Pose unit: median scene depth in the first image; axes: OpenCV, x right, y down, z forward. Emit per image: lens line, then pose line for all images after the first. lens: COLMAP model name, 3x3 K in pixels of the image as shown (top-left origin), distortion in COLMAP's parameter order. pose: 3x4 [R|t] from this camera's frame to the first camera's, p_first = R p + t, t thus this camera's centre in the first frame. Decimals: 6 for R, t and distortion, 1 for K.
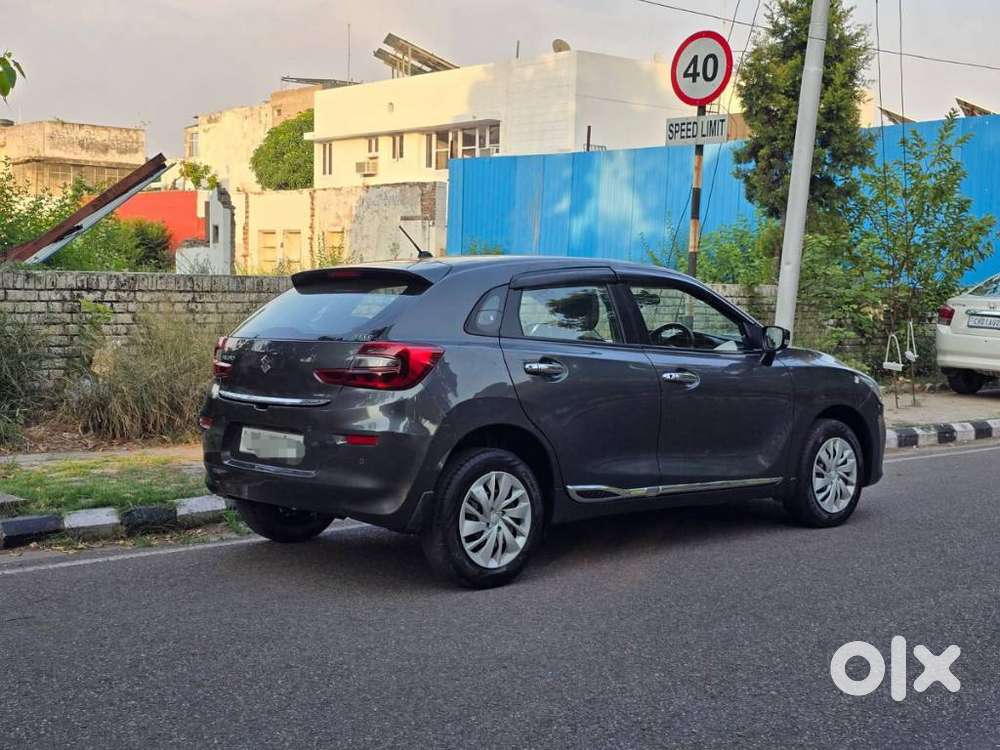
lens RADIAL K [[1405.5, 0, 473.2], [0, 1405.5, 373.6], [0, 0, 1]] dist [0.182229, -0.431176]
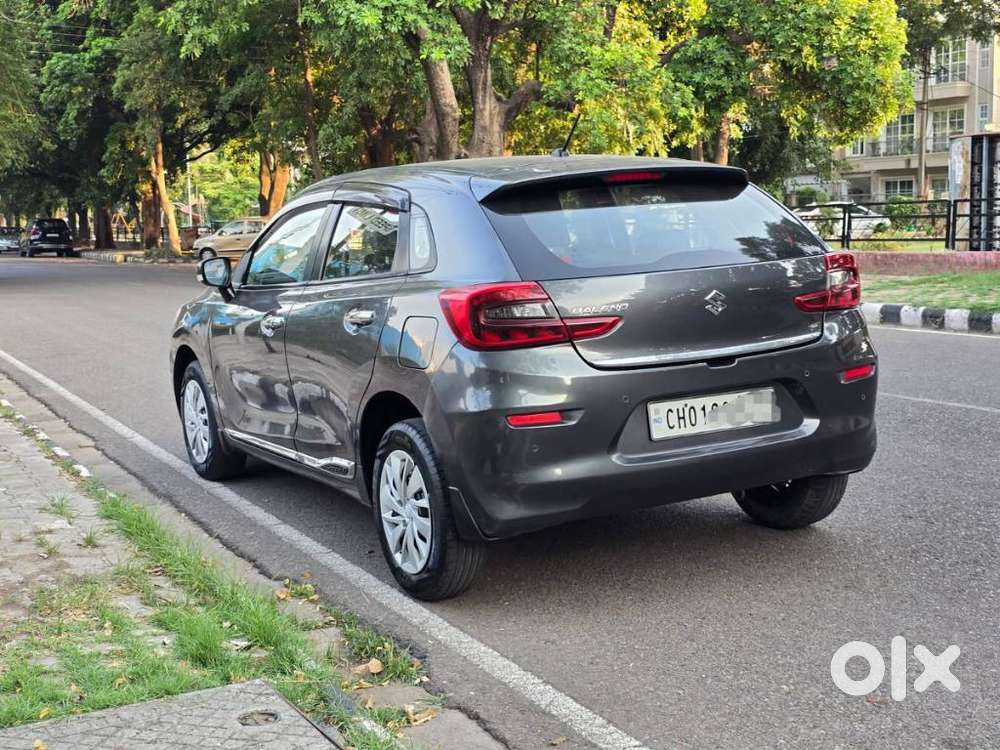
lens RADIAL K [[1405.5, 0, 473.2], [0, 1405.5, 373.6], [0, 0, 1]] dist [0.182229, -0.431176]
pose [[0.217118, -0.138213, 0.966311, -0.489783], [0.100557, 0.987826, 0.118696, -0.038437], [-0.970952, 0.071399, 0.228373, 0.543131]]
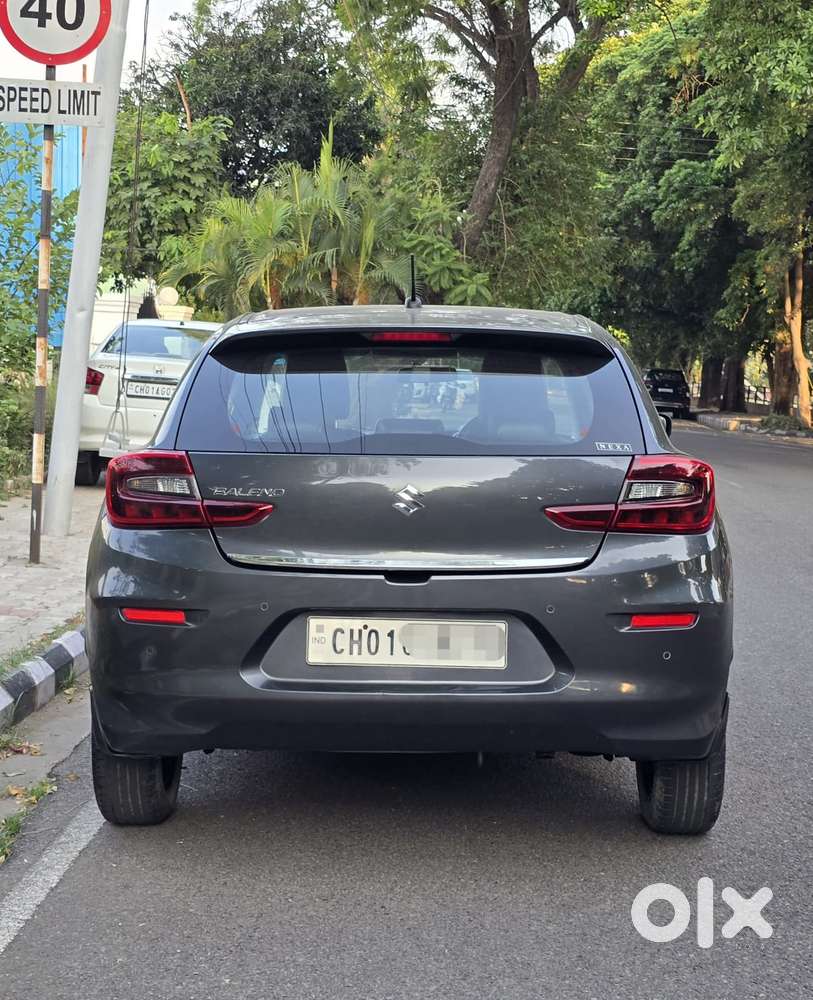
lens RADIAL K [[1922.4, 0, 406.5], [0, 1922.4, 500.0], [0, 0, 1]] dist [0.101904, 0.046059]
pose [[0.670239, -0.047641, 0.740615, -0.400489], [0.025644, 0.998828, 0.041044, -0.021455], [-0.741702, -0.008517, 0.670675, 0.279932]]
